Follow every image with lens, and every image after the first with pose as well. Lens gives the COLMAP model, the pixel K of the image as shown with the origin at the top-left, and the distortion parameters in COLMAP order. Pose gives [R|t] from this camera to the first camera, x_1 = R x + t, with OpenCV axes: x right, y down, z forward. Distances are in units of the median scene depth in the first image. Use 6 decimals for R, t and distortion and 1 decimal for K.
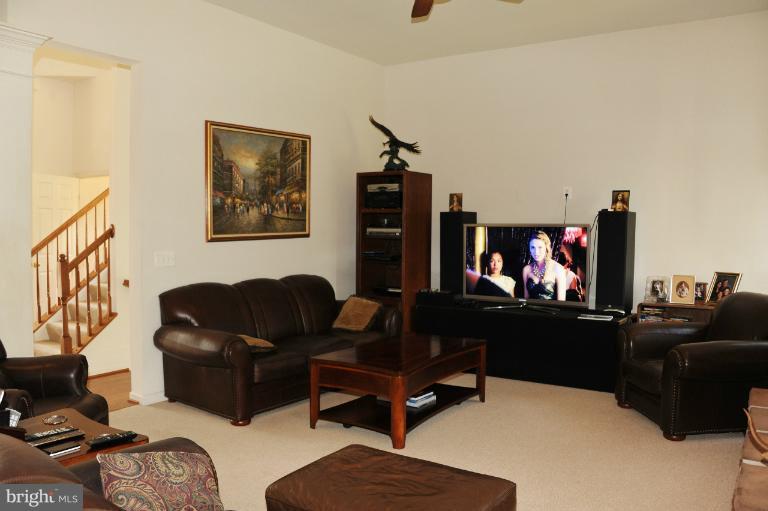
lens RADIAL K [[622.9, 0, 384.0], [0, 622.9, 255.5], [0, 0, 1]] dist [-0.175704, 0.094471]
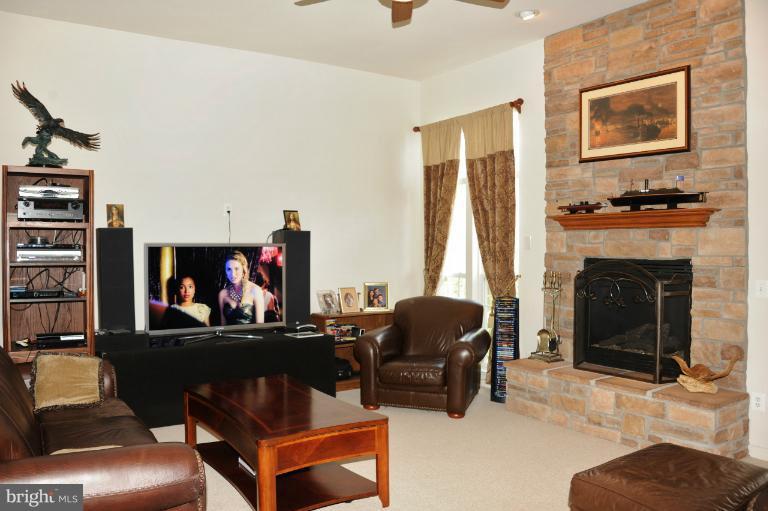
lens RADIAL K [[611.6, 0, 384.0], [0, 611.6, 255.5], [0, 0, 1]] dist [-0.161413, 0.079774]
pose [[0.377261, -0.020497, 0.925880, -0.505106], [0.041572, 0.999122, 0.005180, -0.028465], [-0.925173, 0.036536, 0.377782, 0.452157]]
